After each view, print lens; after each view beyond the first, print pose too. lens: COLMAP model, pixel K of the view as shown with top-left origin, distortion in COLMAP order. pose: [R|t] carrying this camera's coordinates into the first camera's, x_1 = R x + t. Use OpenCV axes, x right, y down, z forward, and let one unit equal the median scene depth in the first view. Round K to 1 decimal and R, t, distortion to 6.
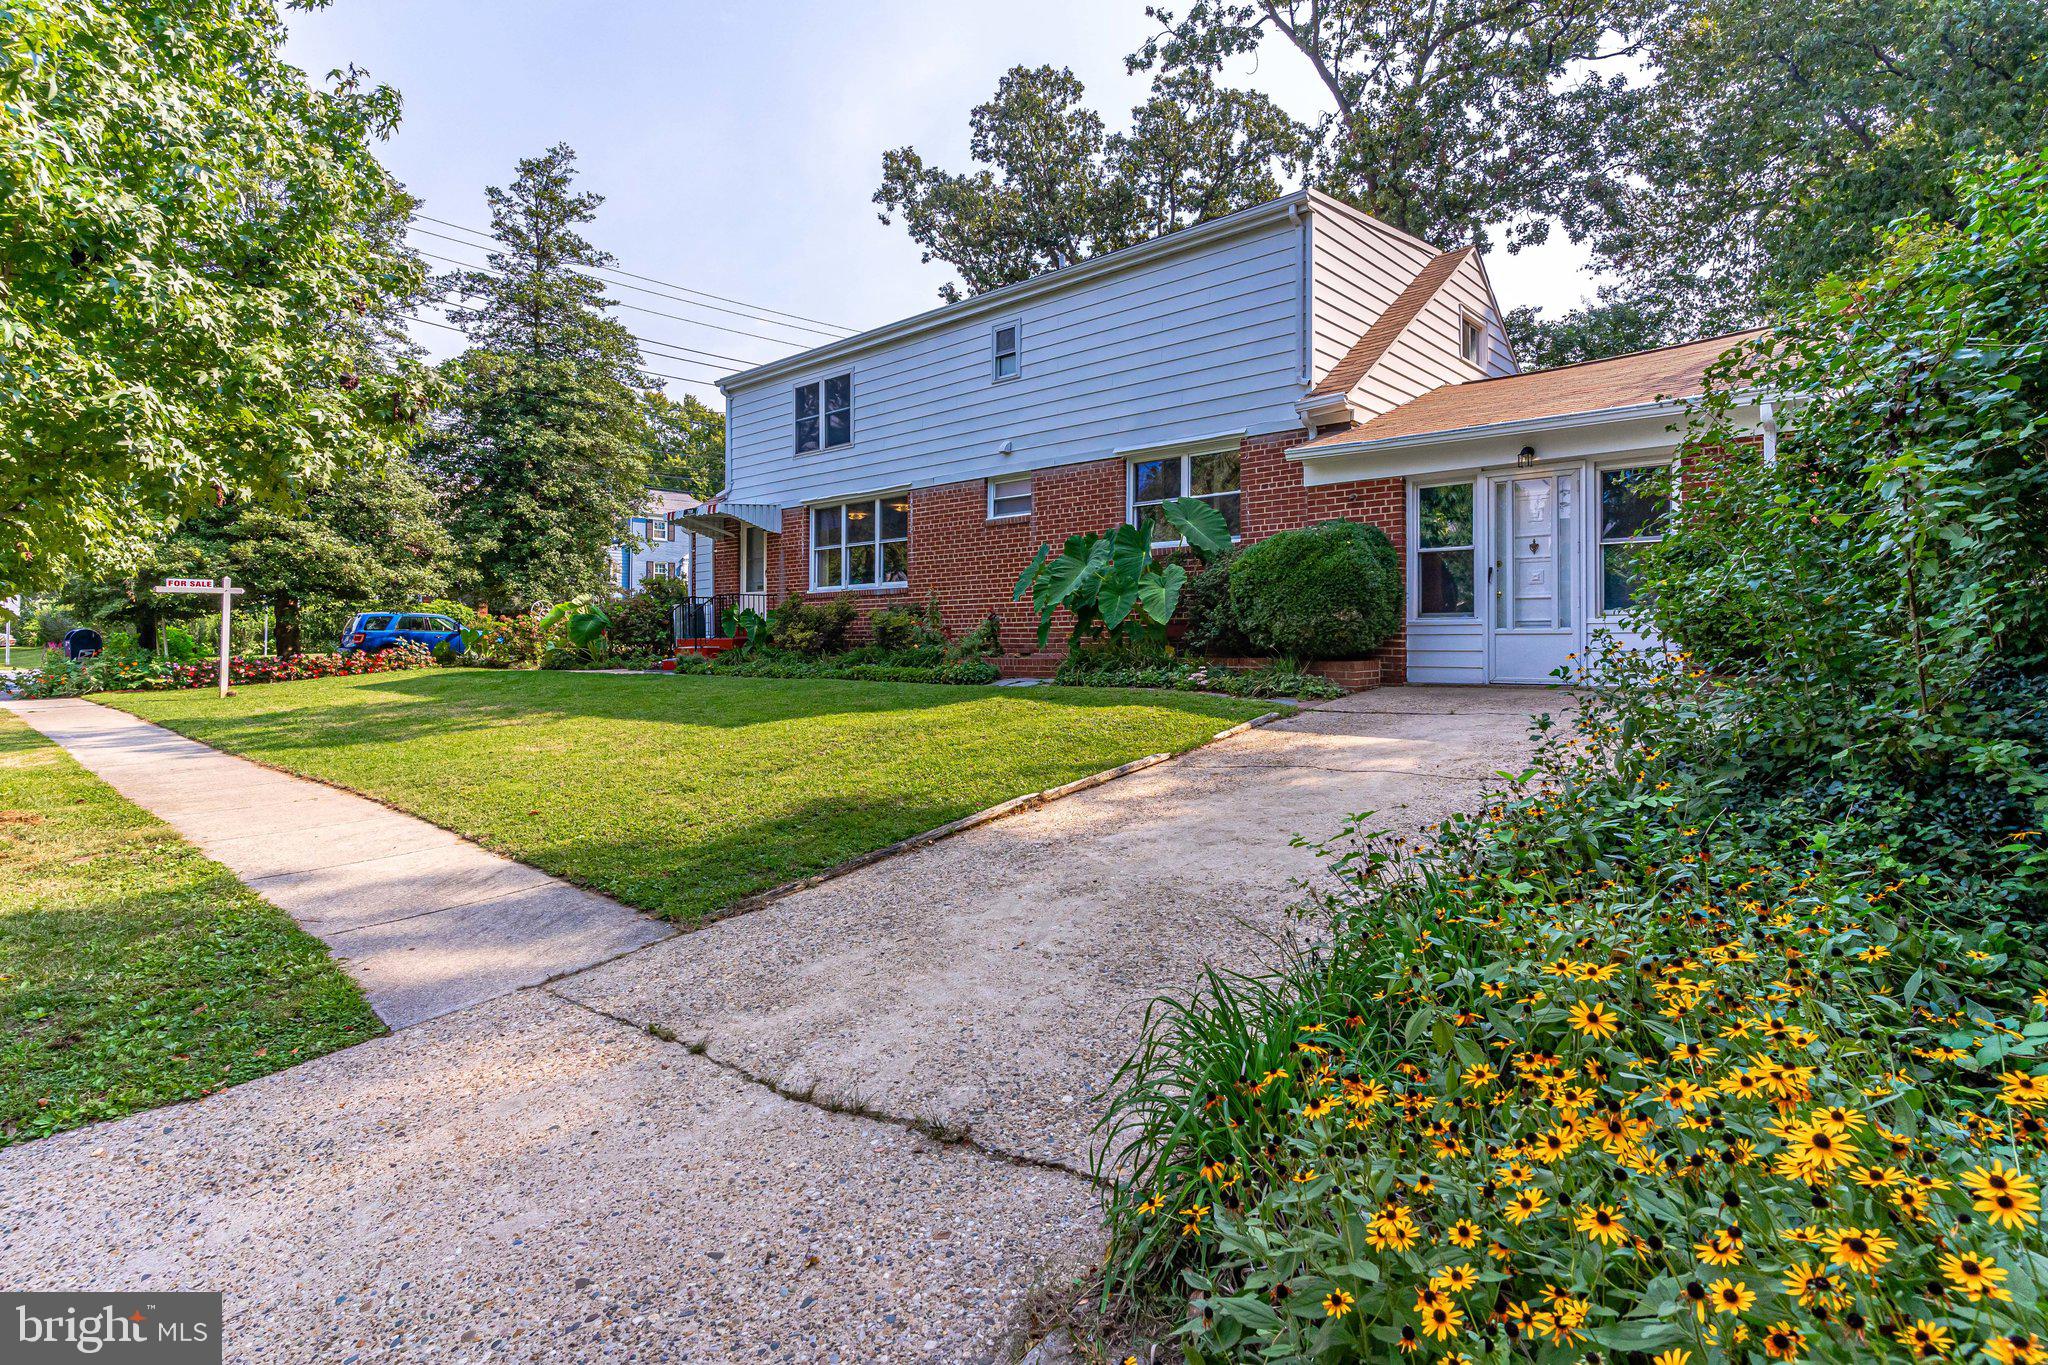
lens RADIAL K [[1018.5, 0, 1018.4], [0, 1018.5, 618.1], [0, 0, 1]] dist [0.000593, 0.000338]
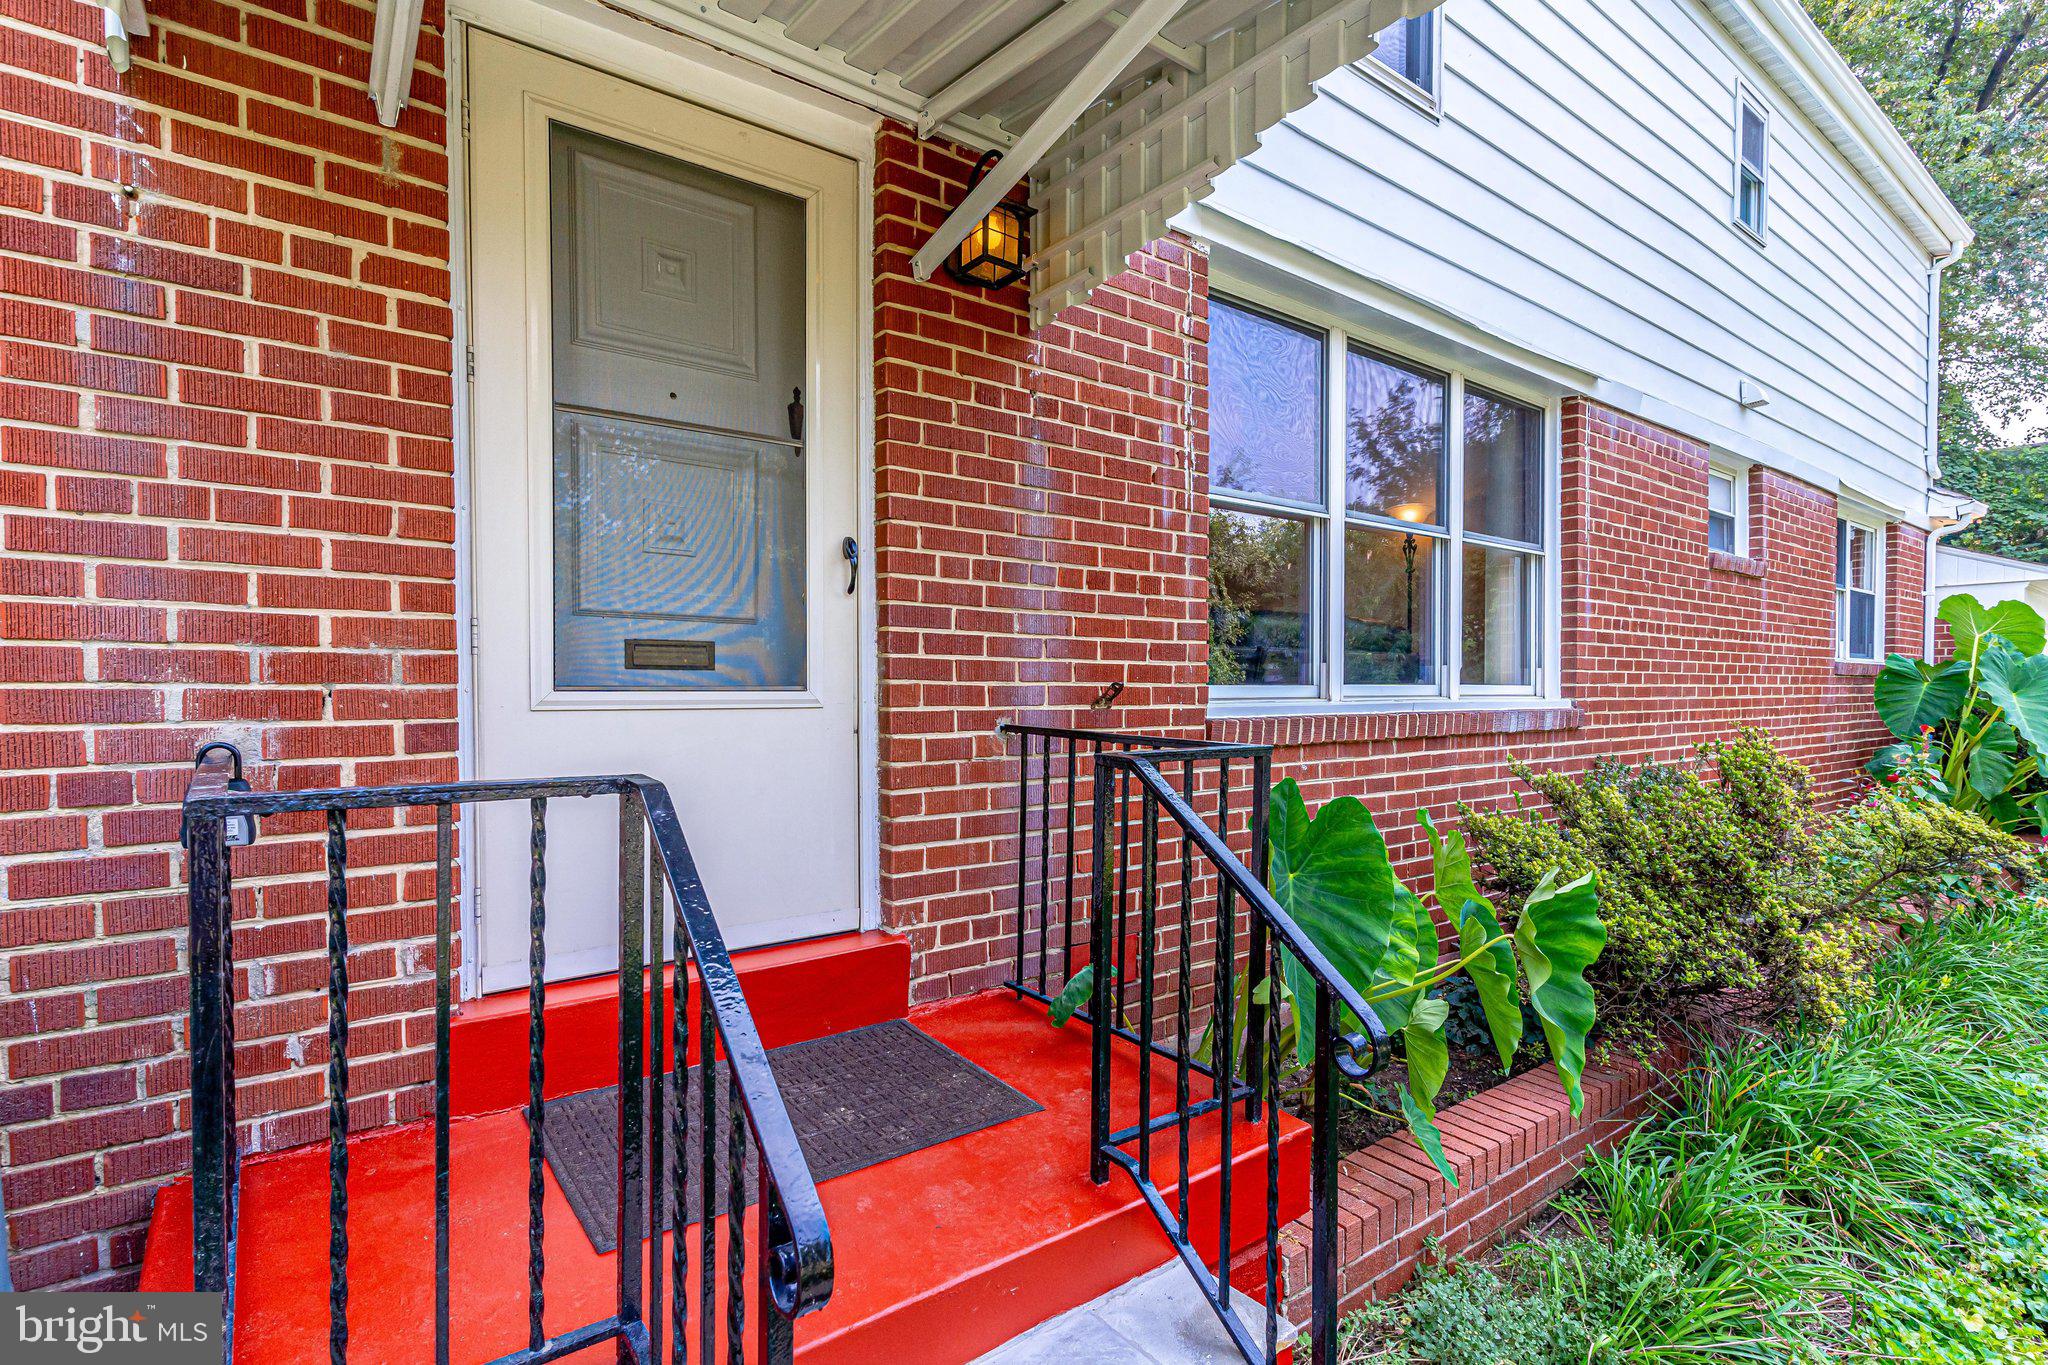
lens RADIAL K [[983.8, 0, 1031.4], [0, 983.8, 693.5], [0, 0, 1]] dist [0.001058, 0.000207]
pose [[0.179274, -0.010054, 0.983748, -0.408490], [-0.034663, 0.999262, 0.016529, -0.032200], [-0.983188, -0.037063, 0.178793, 1.043228]]
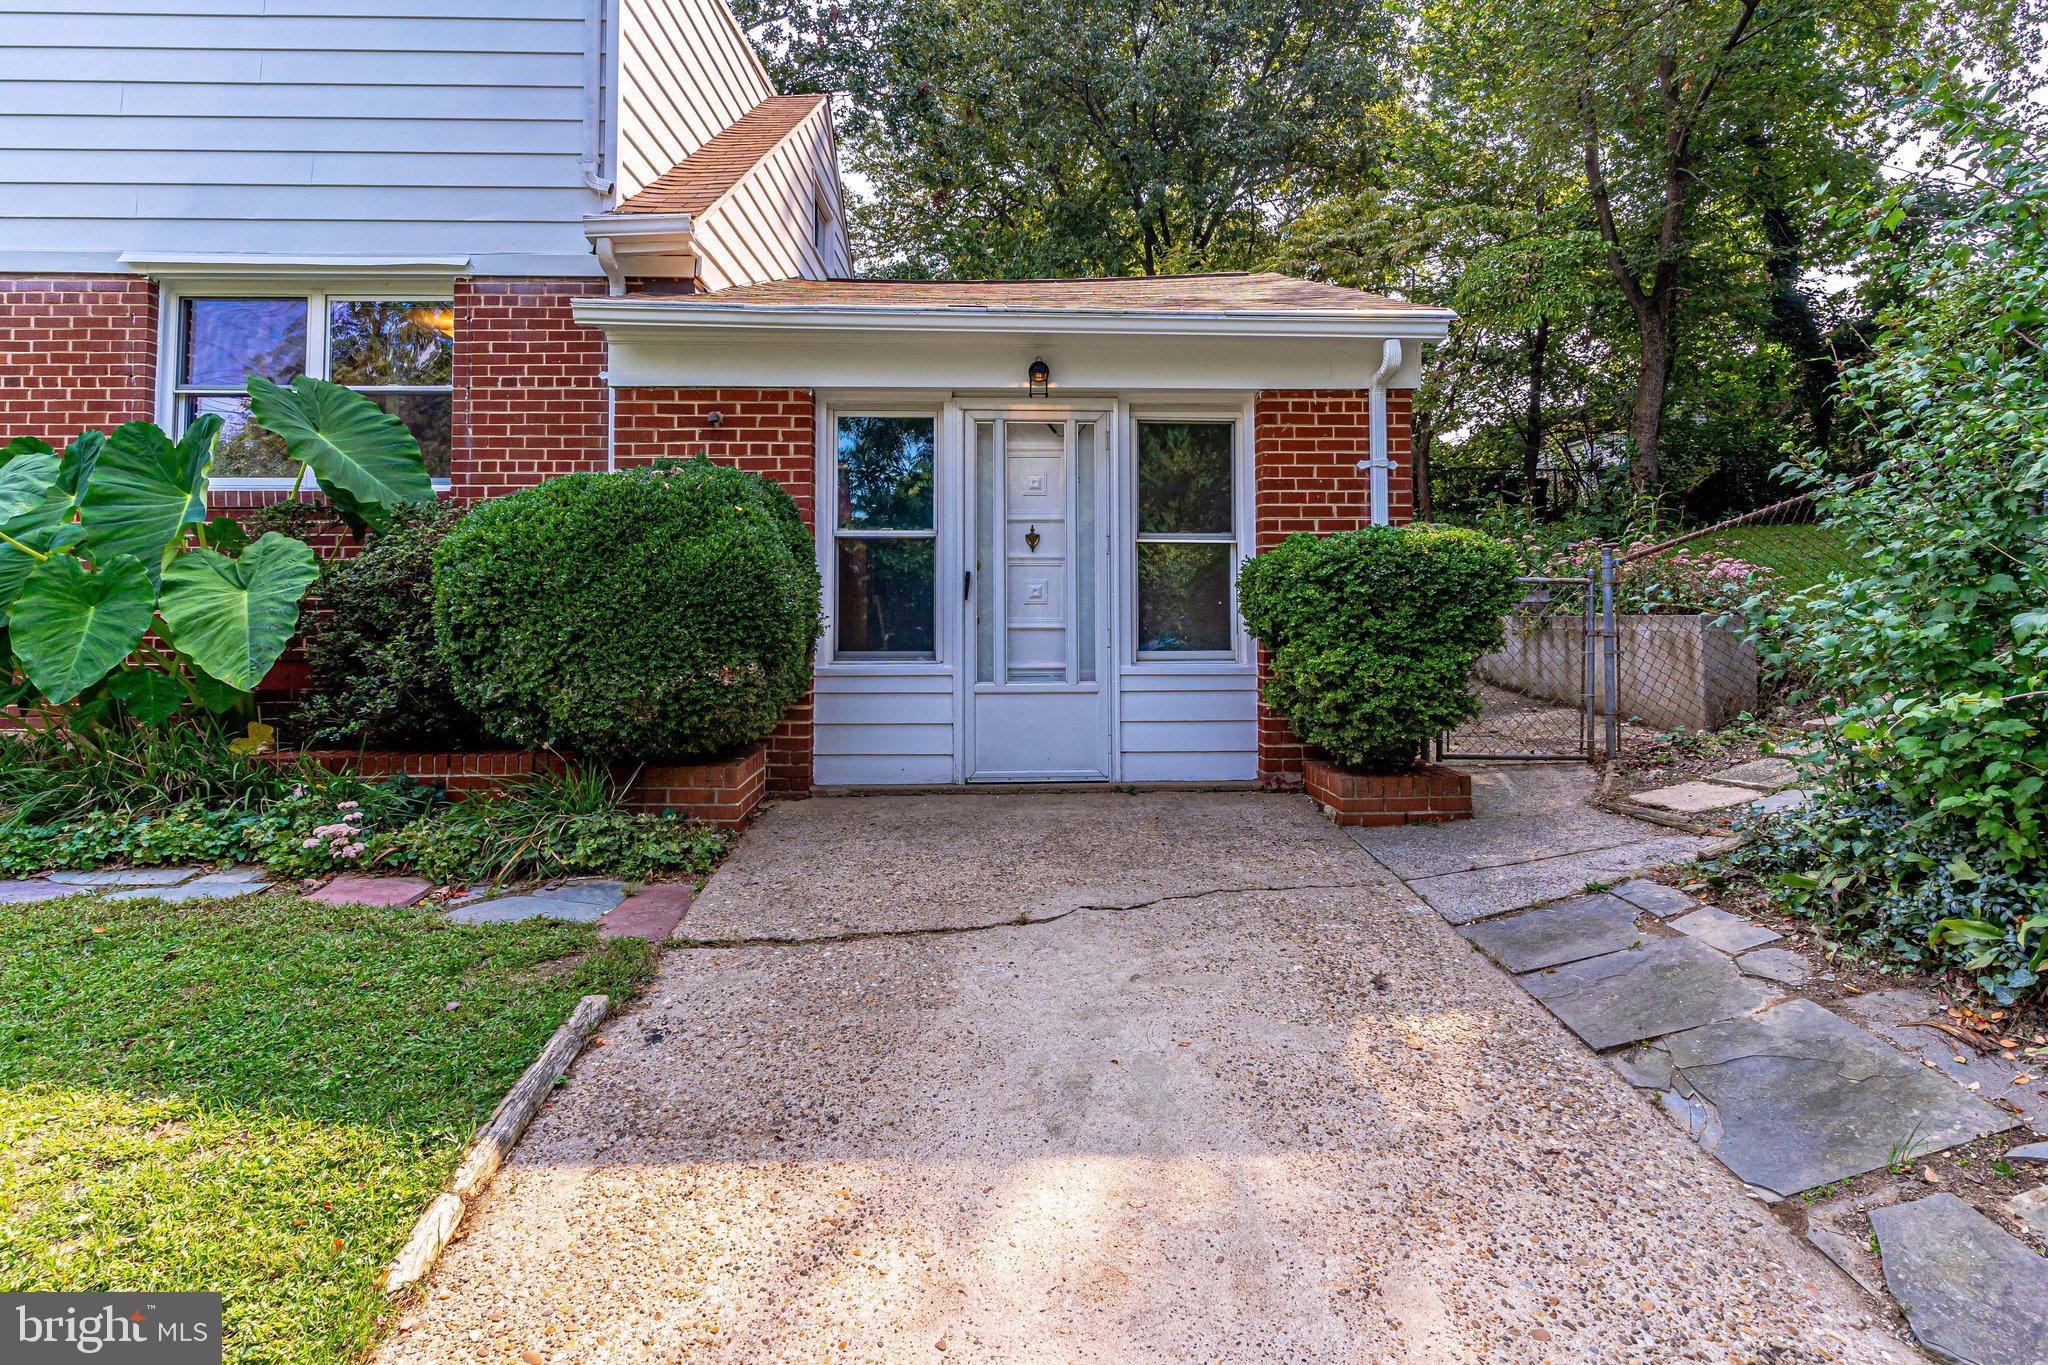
lens RADIAL K [[1006.6, 0, 1019.3], [0, 1006.6, 588.8], [0, 0, 1]] dist [0.001693, 0.000380]
pose [[0.726857, 0.016251, 0.686596, 0.062187], [-0.016438, 0.999845, -0.006264, -0.021575], [-0.686592, -0.006734, 0.727012, 0.335059]]
